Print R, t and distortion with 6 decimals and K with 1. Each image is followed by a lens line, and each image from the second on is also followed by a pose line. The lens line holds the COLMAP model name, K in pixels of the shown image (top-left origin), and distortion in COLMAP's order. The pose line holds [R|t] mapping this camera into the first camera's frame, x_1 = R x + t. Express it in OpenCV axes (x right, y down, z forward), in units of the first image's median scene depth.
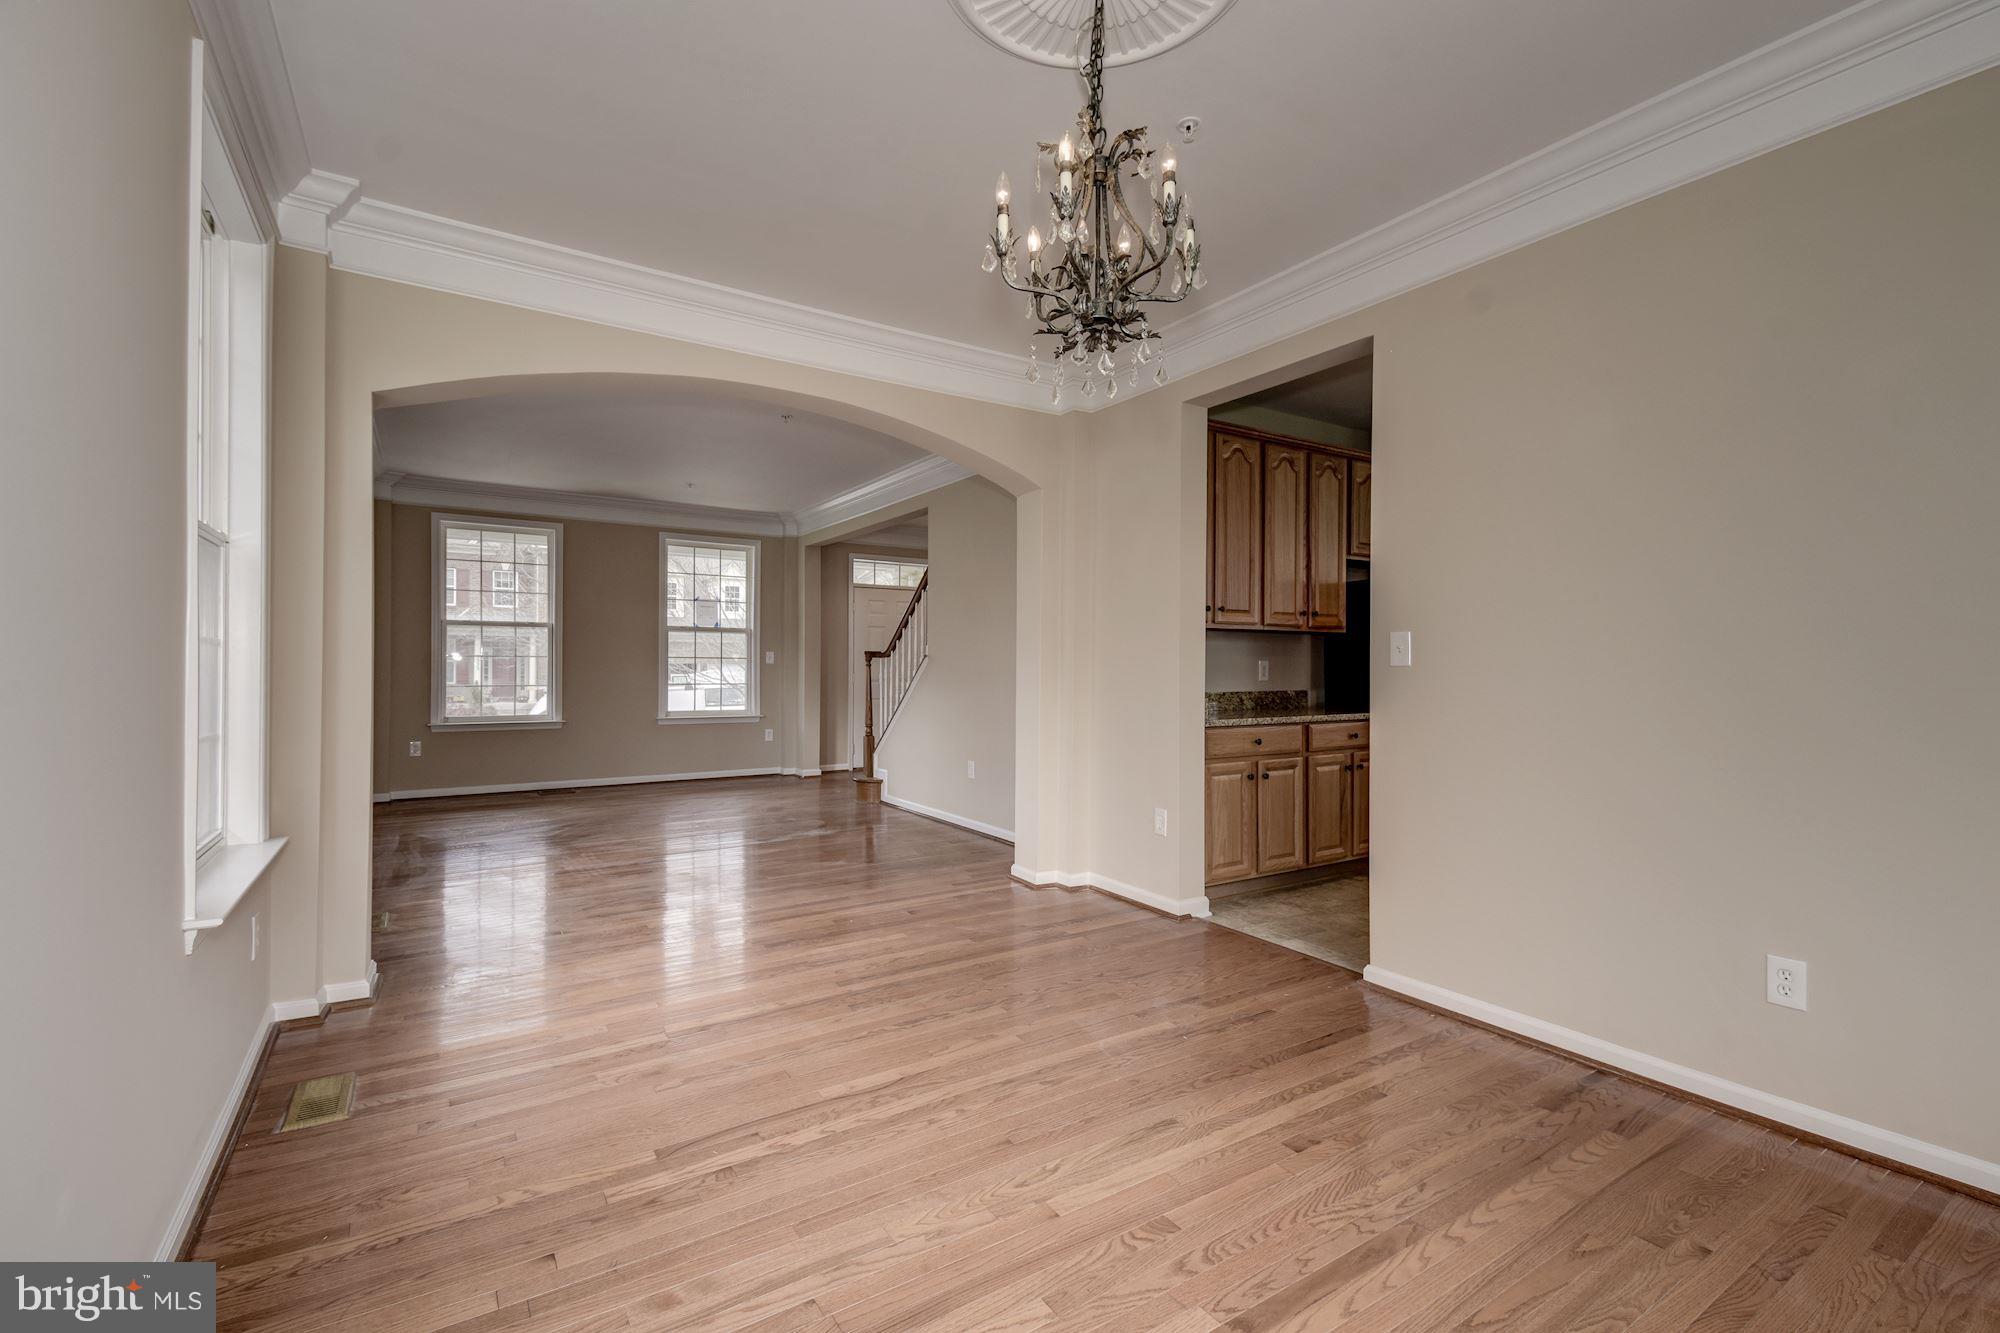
lens RADIAL K [[856.3, 0, 1006.8], [0, 856.3, 660.8], [0, 0, 1]] dist [0.002005, -0.000450]
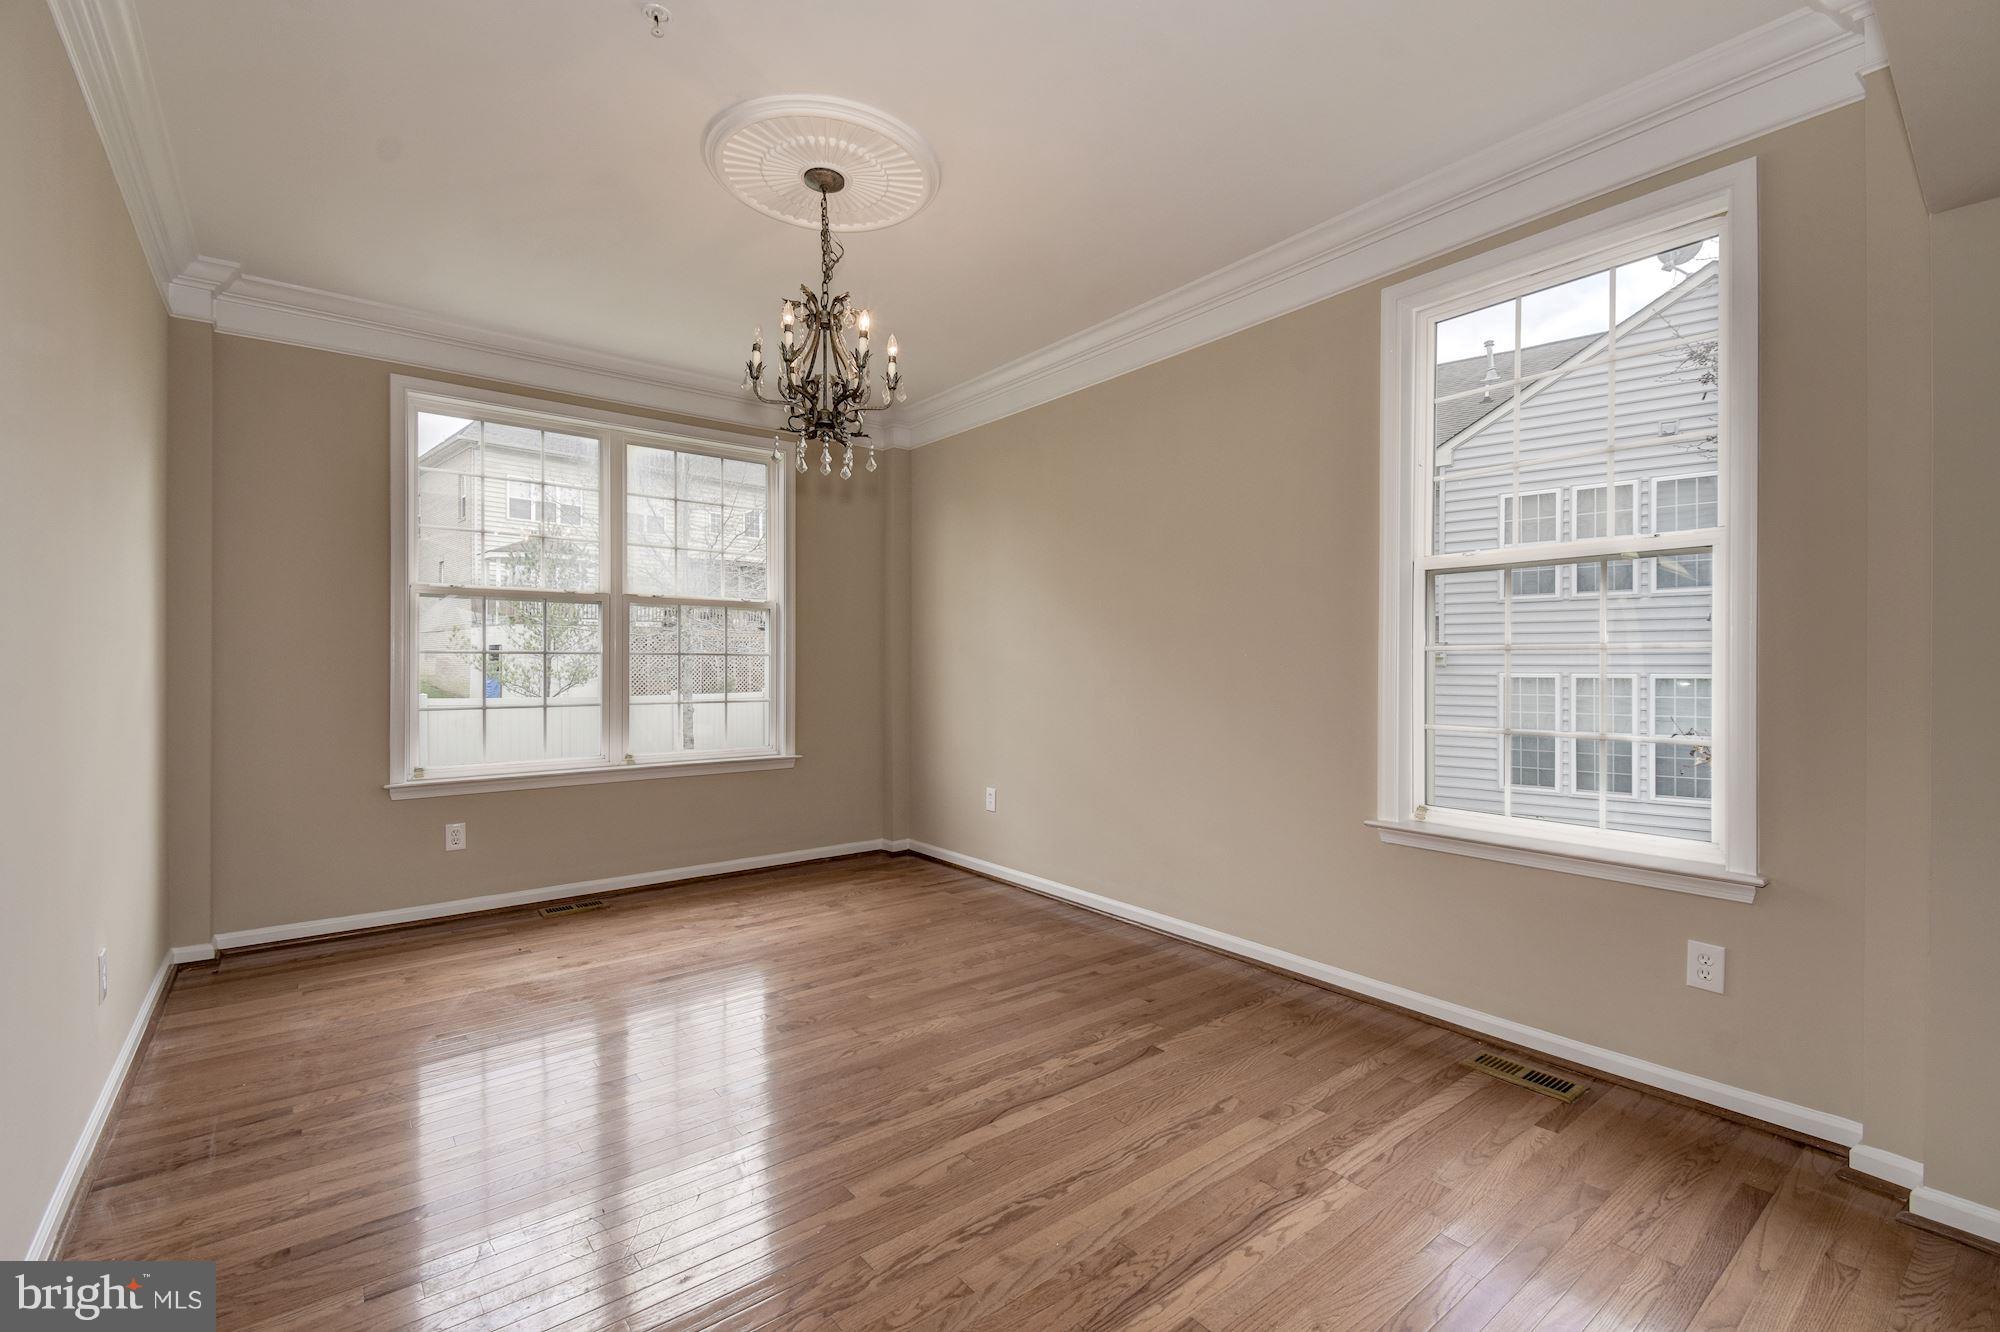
lens RADIAL K [[852.8, 0, 995.8], [0, 852.8, 655.6], [0, 0, 1]] dist [0.040105, -0.027314]
pose [[-0.996693, -0.007608, -0.080907, -0.050741], [-0.006439, 0.999871, -0.014700, 0.008020], [0.081008, -0.014130, -0.996613, 1.996698]]
